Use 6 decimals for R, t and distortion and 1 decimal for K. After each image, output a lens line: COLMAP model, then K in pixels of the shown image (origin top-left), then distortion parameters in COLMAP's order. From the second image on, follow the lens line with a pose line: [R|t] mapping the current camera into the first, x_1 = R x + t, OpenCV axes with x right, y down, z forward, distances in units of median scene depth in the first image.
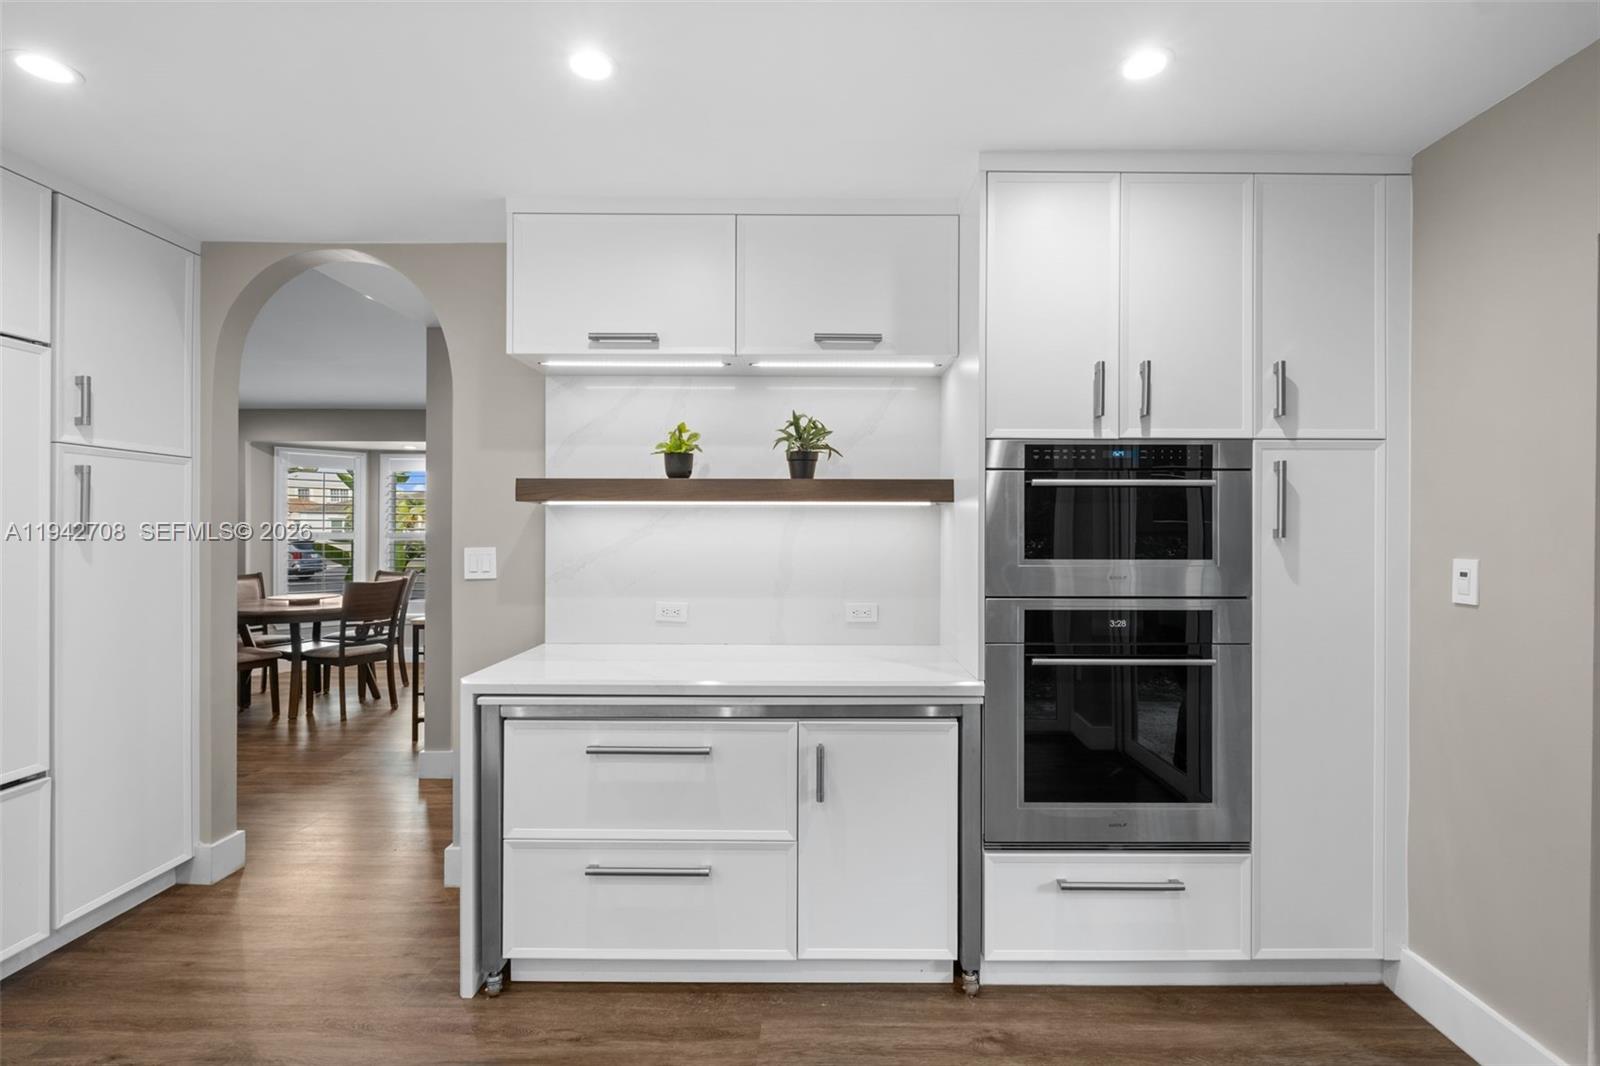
lens RADIAL K [[708.2, 0, 810.6], [0, 708.2, 525.2], [0, 0, 1]] dist [-0.002339, -0.001072]
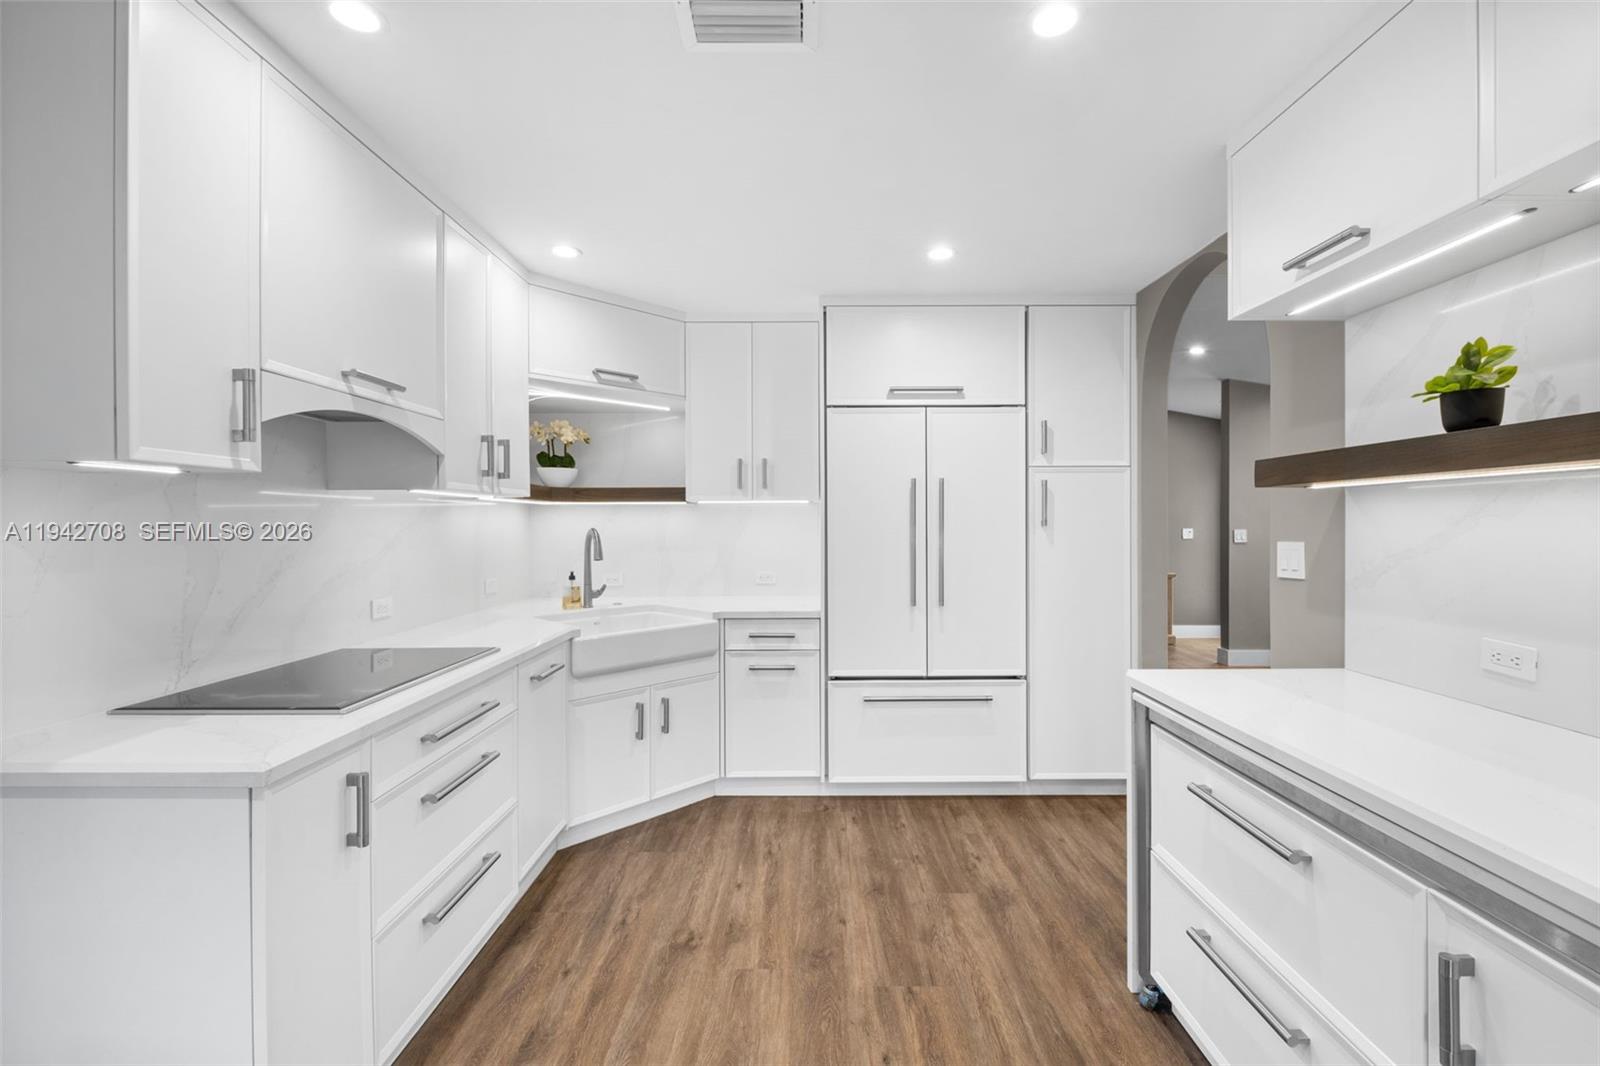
lens RADIAL K [[685.4, 0, 812.9], [0, 685.4, 529.2], [0, 0, 1]] dist [-0.013854, -0.000089]
pose [[0.006642, 0.003565, -0.999972, 0.416765], [0.007960, 0.999962, 0.003618, 0.010194], [0.999946, -0.007984, 0.006613, 0.491364]]
